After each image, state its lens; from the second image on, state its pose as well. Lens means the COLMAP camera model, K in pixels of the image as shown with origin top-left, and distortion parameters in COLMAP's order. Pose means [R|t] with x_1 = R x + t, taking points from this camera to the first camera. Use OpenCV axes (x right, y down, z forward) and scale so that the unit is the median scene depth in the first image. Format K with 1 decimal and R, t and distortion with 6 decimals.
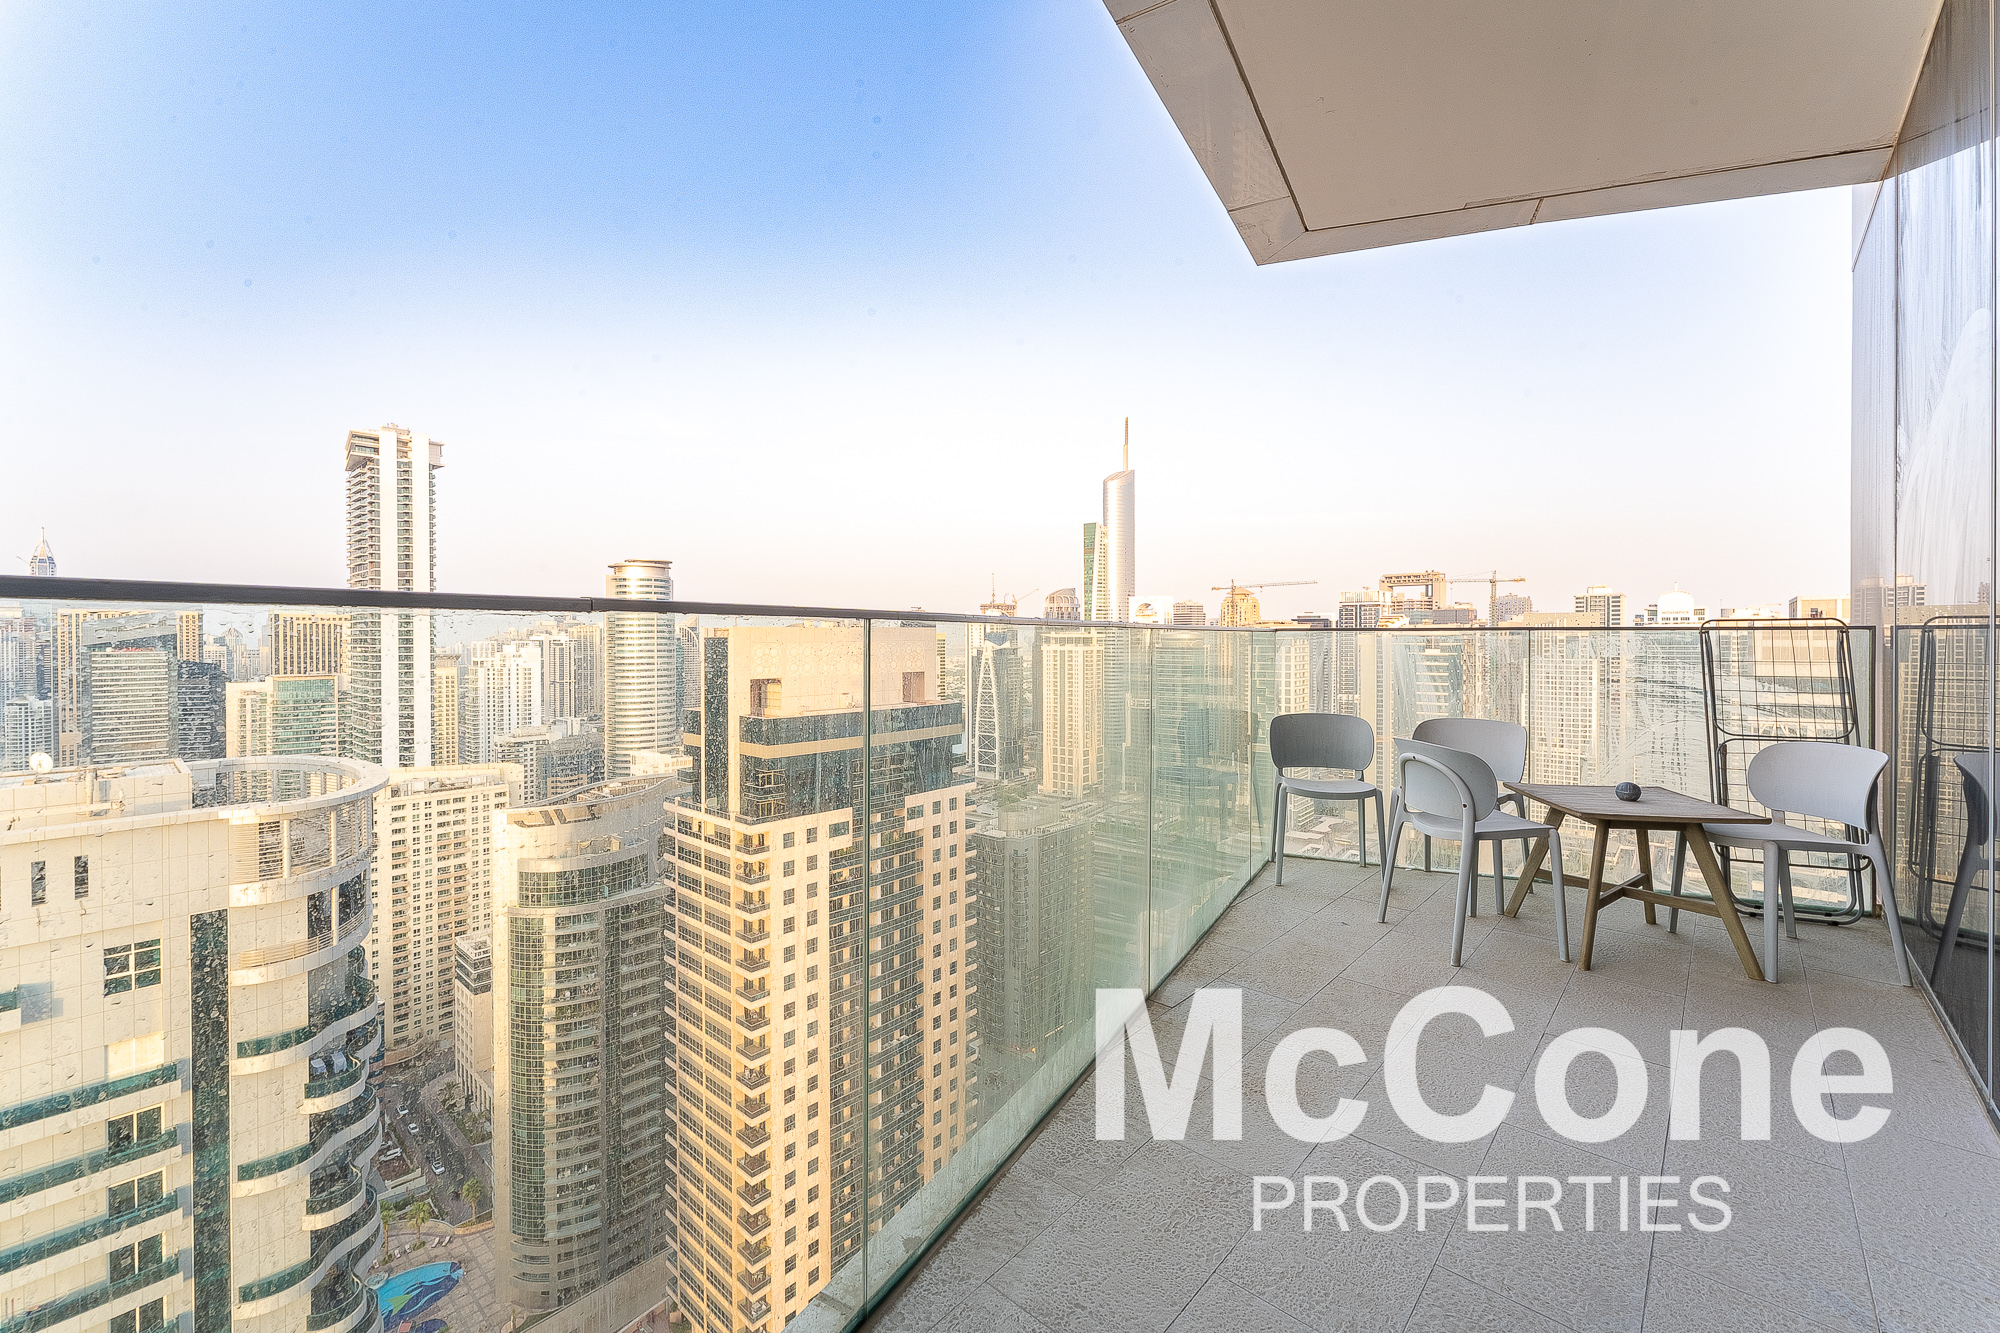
lens RADIAL K [[827.2, 0, 976.8], [0, 827.2, 644.5], [0, 0, 1]] dist [0.002299, 0.000241]
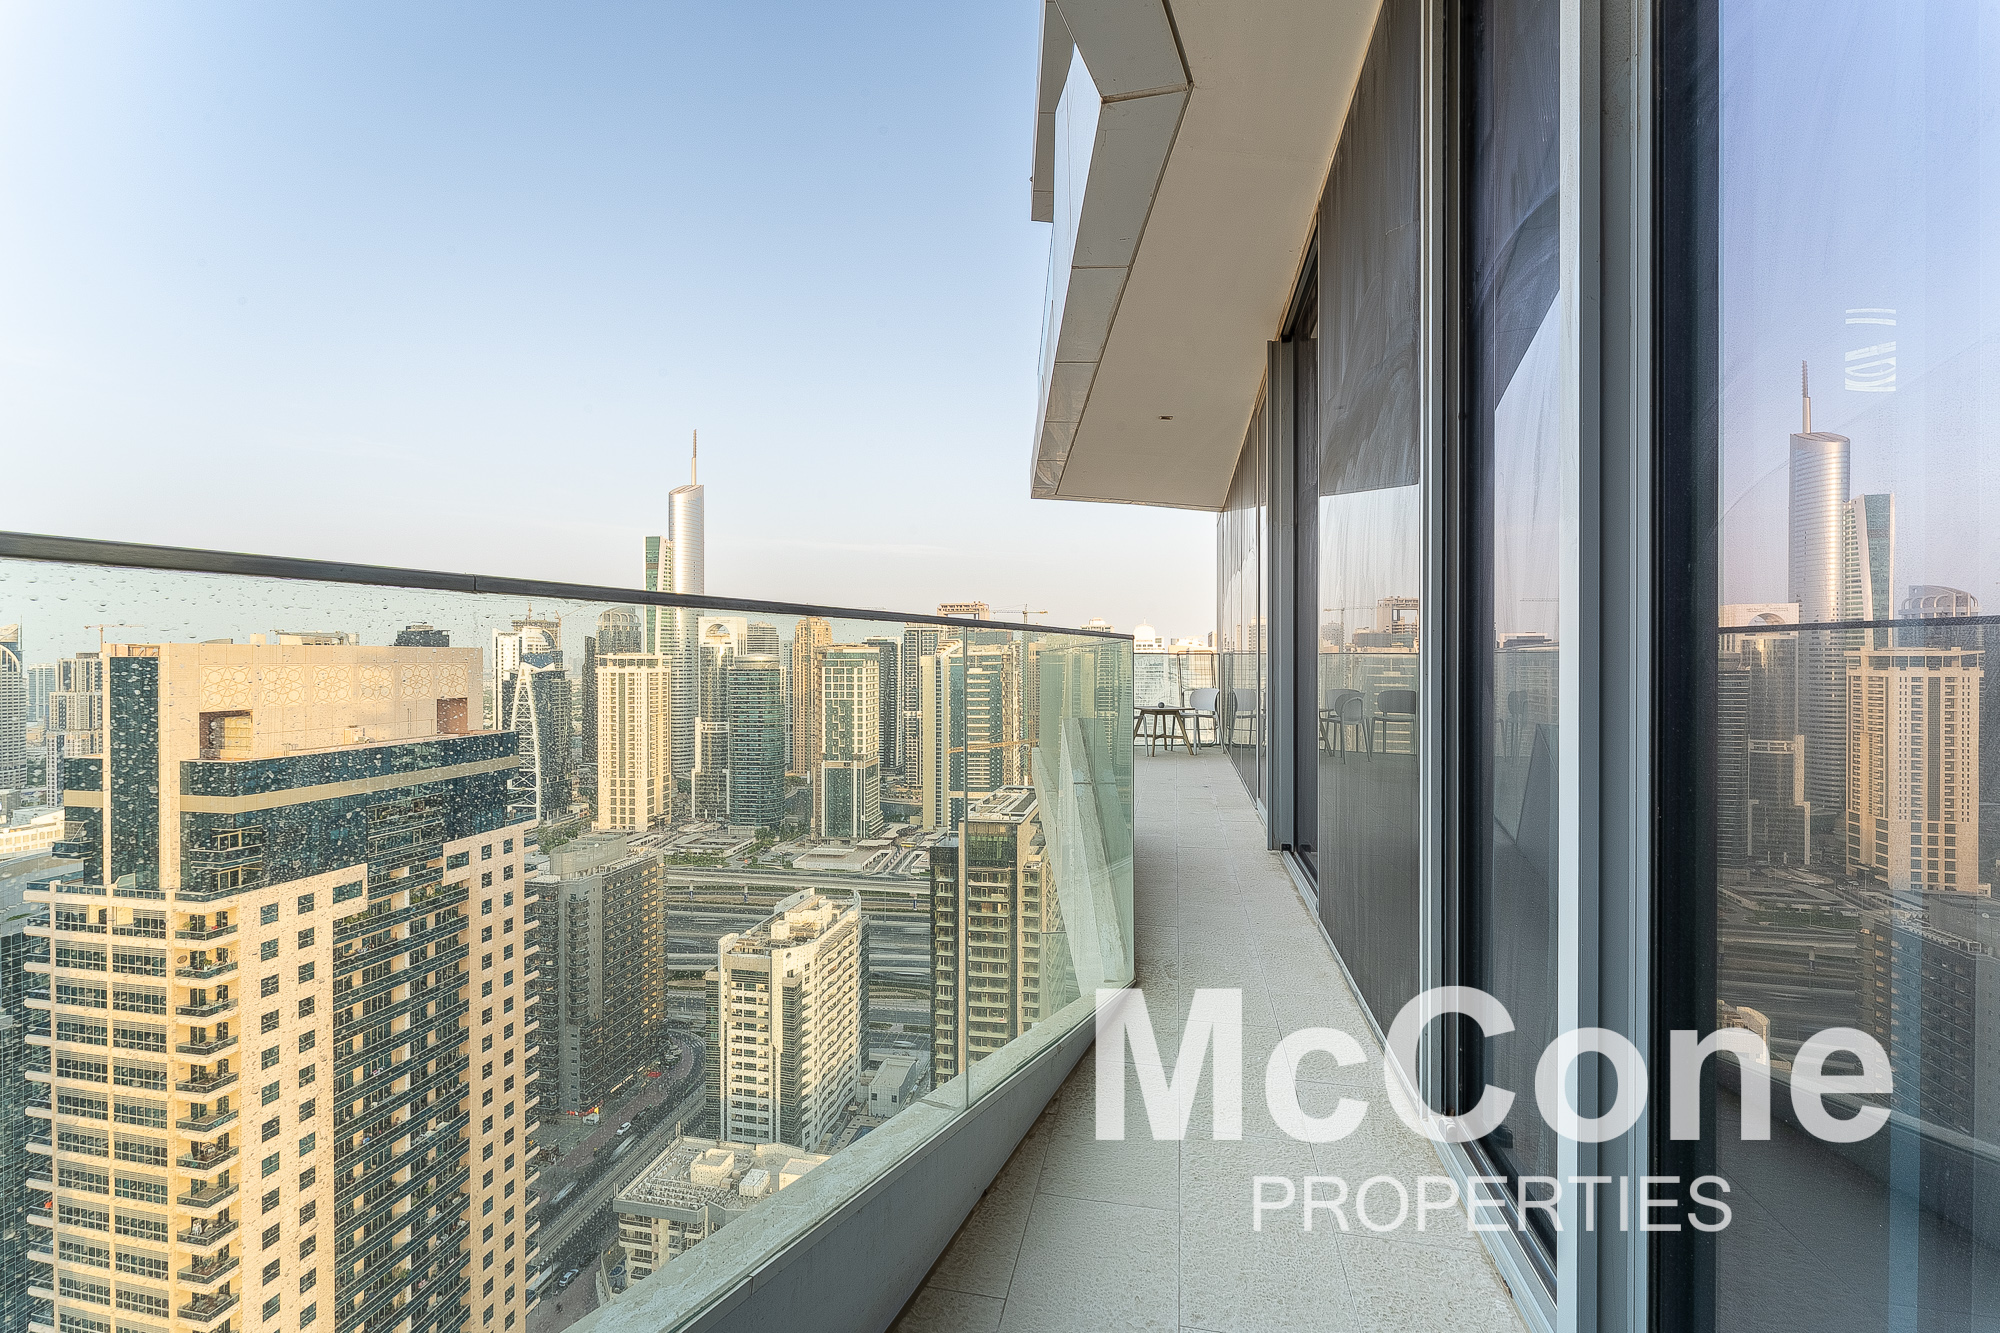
lens RADIAL K [[827.2, 0, 990.8], [0, 827.2, 663.6], [0, 0, 1]] dist [0.002299, 0.000241]
pose [[0.865391, 0.001492, 0.501095, -1.308048], [0.000320, 0.999994, -0.003530, 0.038351], [-0.501097, 0.003216, 0.865385, -1.350901]]
